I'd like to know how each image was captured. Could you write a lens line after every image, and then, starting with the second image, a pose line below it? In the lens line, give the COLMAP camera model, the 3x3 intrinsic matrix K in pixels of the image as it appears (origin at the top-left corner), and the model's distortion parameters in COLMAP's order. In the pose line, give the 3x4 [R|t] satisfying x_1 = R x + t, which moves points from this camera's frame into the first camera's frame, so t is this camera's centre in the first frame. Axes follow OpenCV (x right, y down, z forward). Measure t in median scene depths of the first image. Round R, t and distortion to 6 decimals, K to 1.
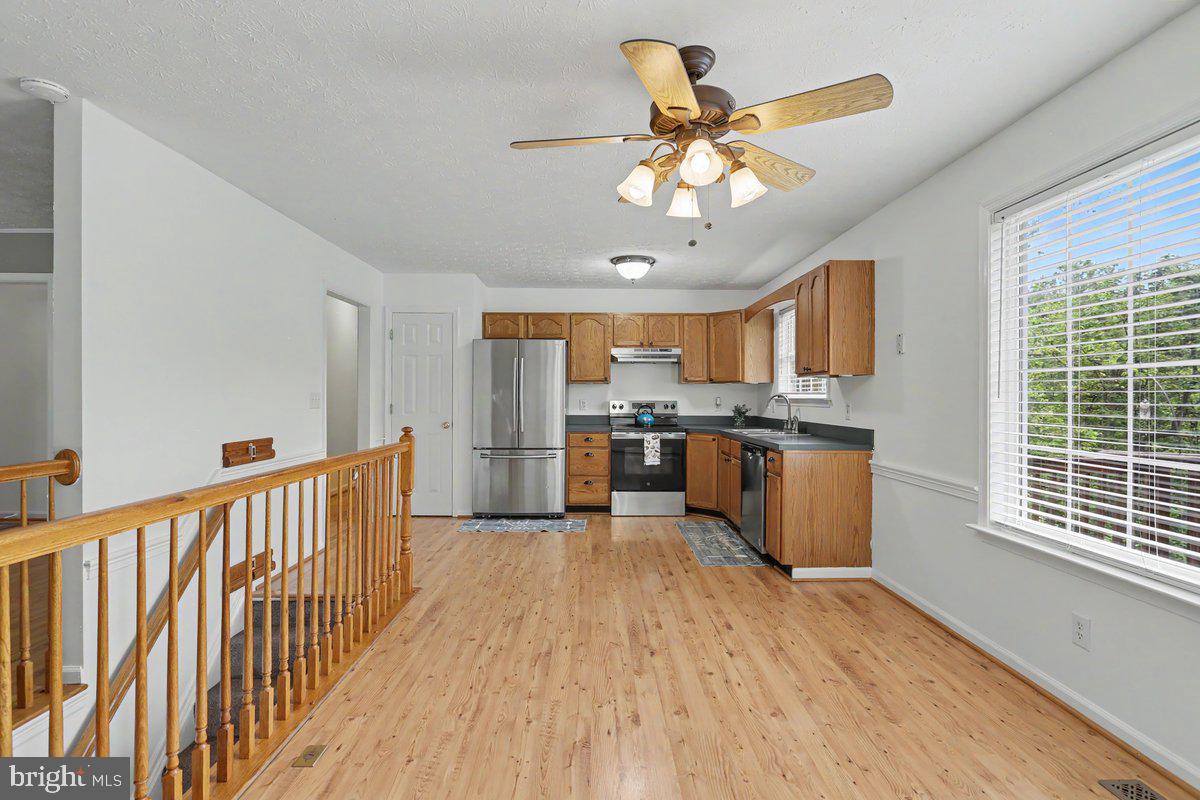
lens RADIAL K [[581.1, 0, 609.1], [0, 581.1, 402.5], [0, 0, 1]] dist [-0.011123, 0.004856]
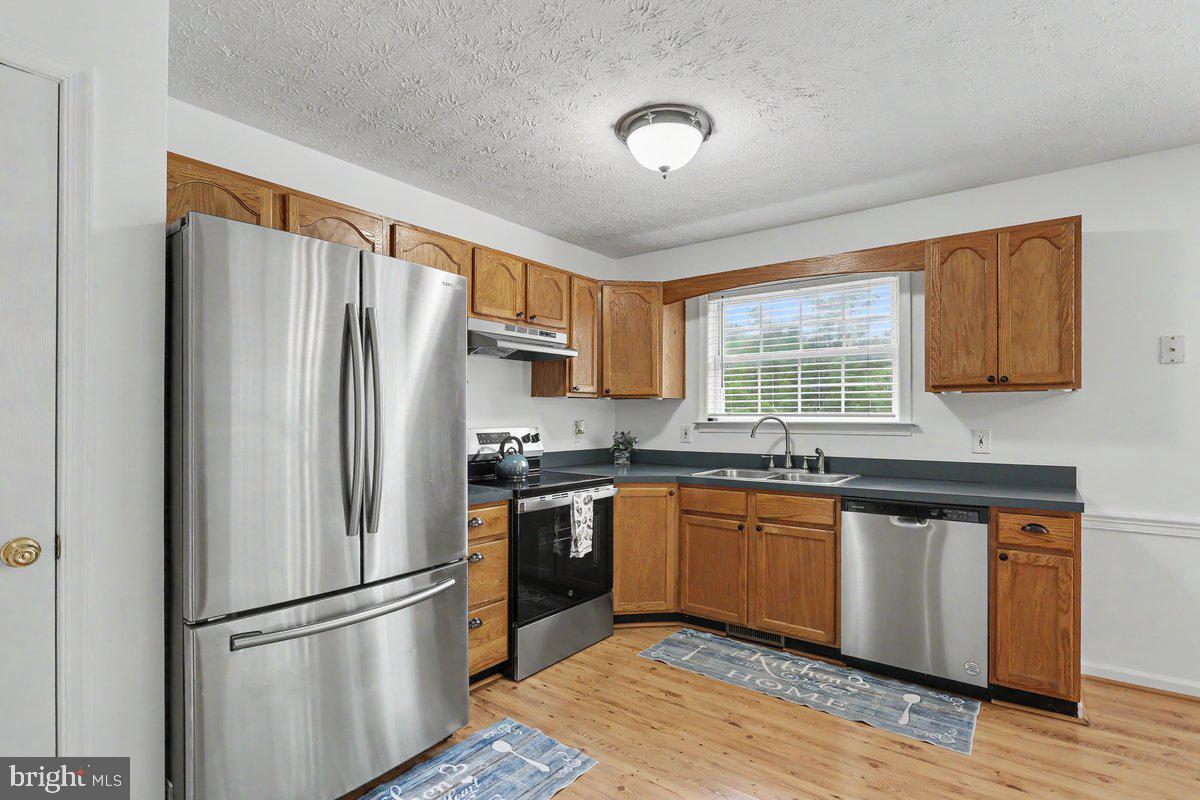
lens RADIAL K [[581.1, 0, 605.0], [0, 581.1, 412.6], [0, 0, 1]] dist [-0.011123, 0.004856]
pose [[0.624261, 0.001800, 0.781214, -0.429521], [0.008850, 0.999917, -0.009376, -0.016961], [-0.781166, 0.012766, 0.624193, 0.913625]]
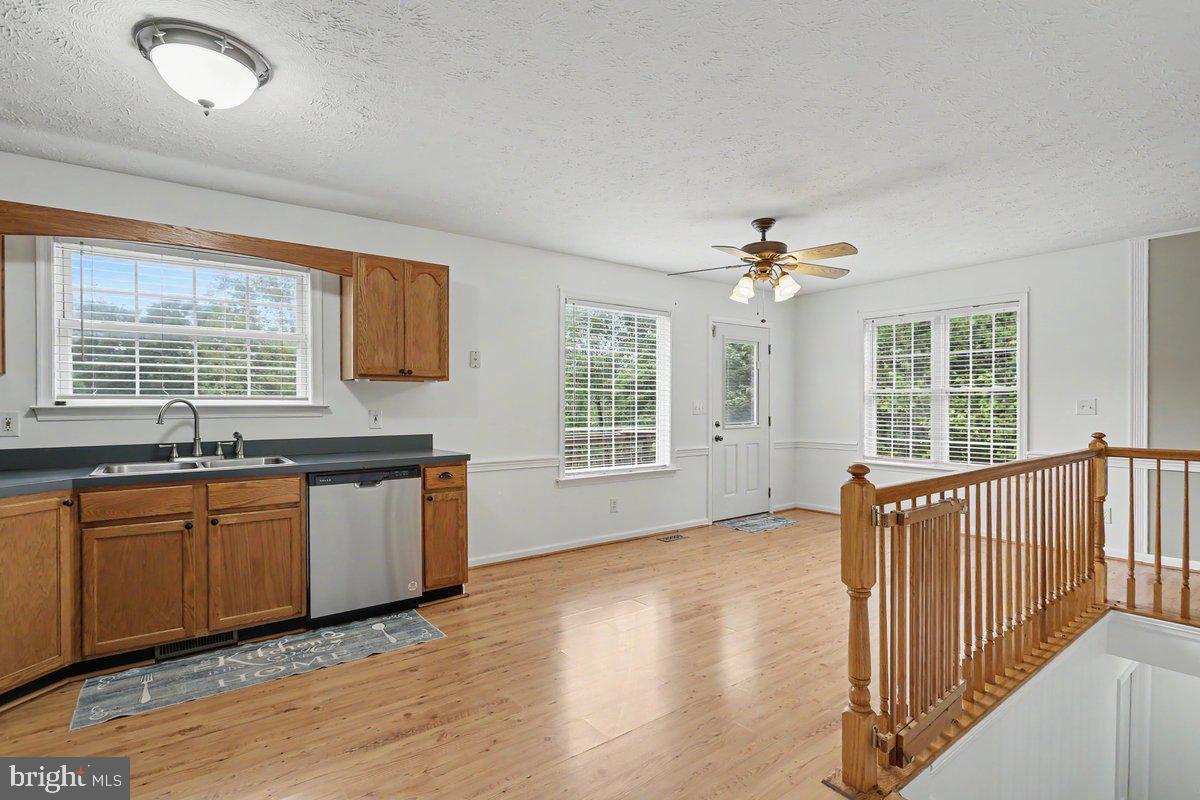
lens RADIAL K [[581.1, 0, 599.7], [0, 581.1, 405.2], [0, 0, 1]] dist [-0.011123, 0.004856]
pose [[-0.581606, -0.007897, 0.813432, -0.530177], [0.006143, 0.999882, 0.014100, -0.016644], [-0.813447, 0.013197, -0.581489, 1.240382]]
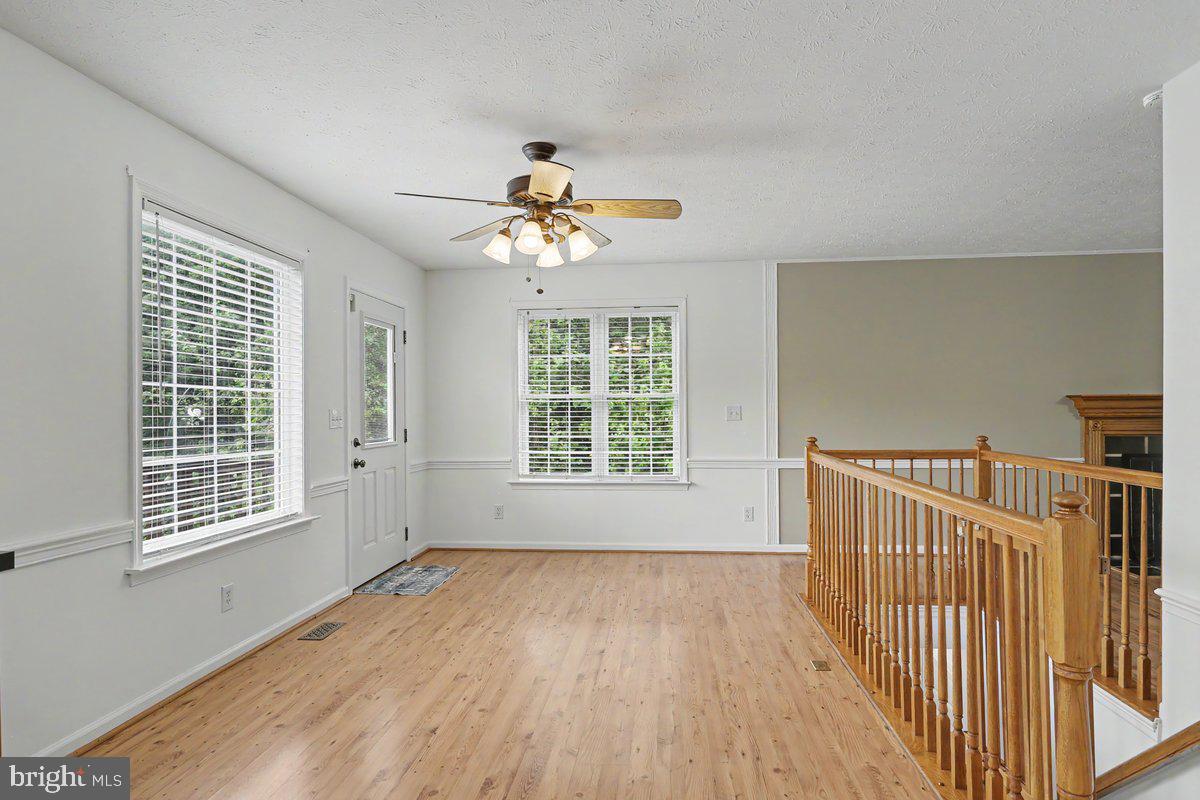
lens RADIAL K [[665.6, 0, 599.4], [0, 665.6, 410.3], [0, 0, 1]] dist [-0.001191, 0.000155]
pose [[-0.991529, 0.000549, 0.129884, -0.088691], [0.001920, 0.999944, 0.010425, -0.011861], [-0.129871, 0.010586, -0.991474, 1.211228]]
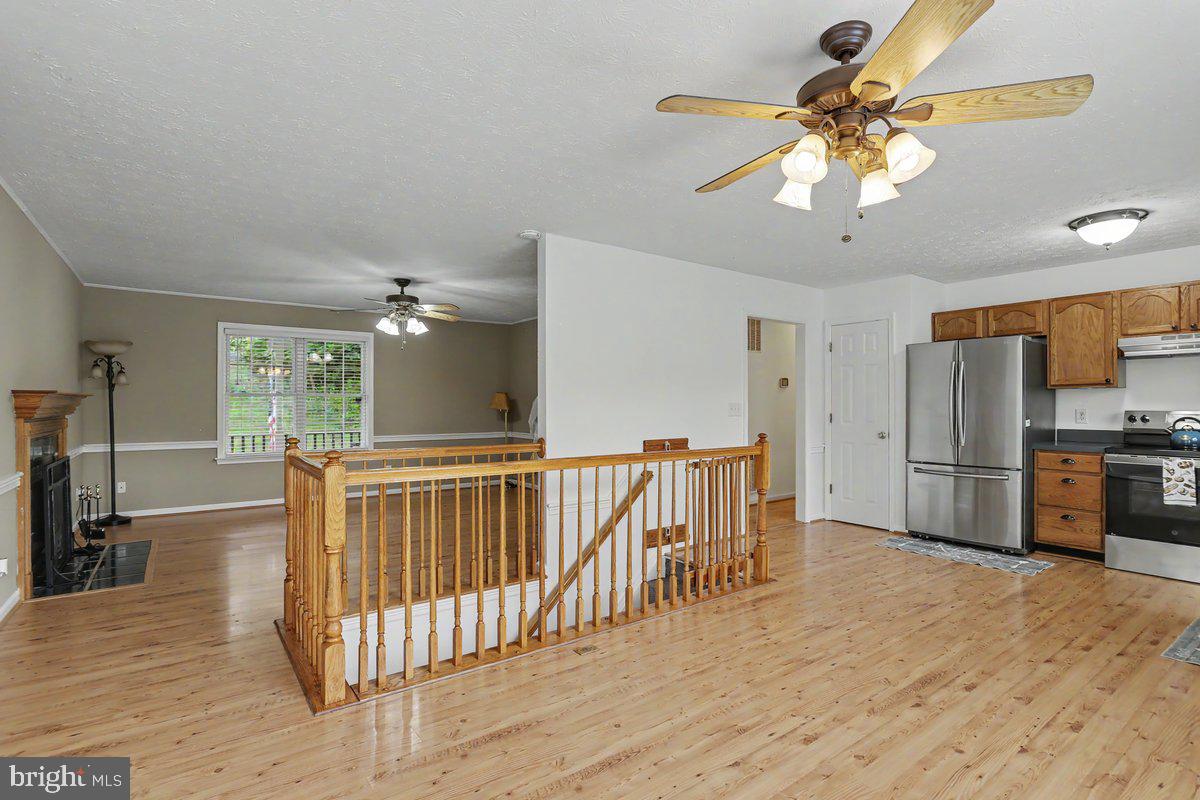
lens RADIAL K [[581.1, 0, 601.9], [0, 581.1, 406.3], [0, 0, 1]] dist [-0.011123, 0.004856]
pose [[0.576465, -0.002988, -0.817116, 0.326044], [-0.005397, 0.999958, -0.007464, 0.000227], [0.817104, 0.008712, 0.576424, 0.079770]]
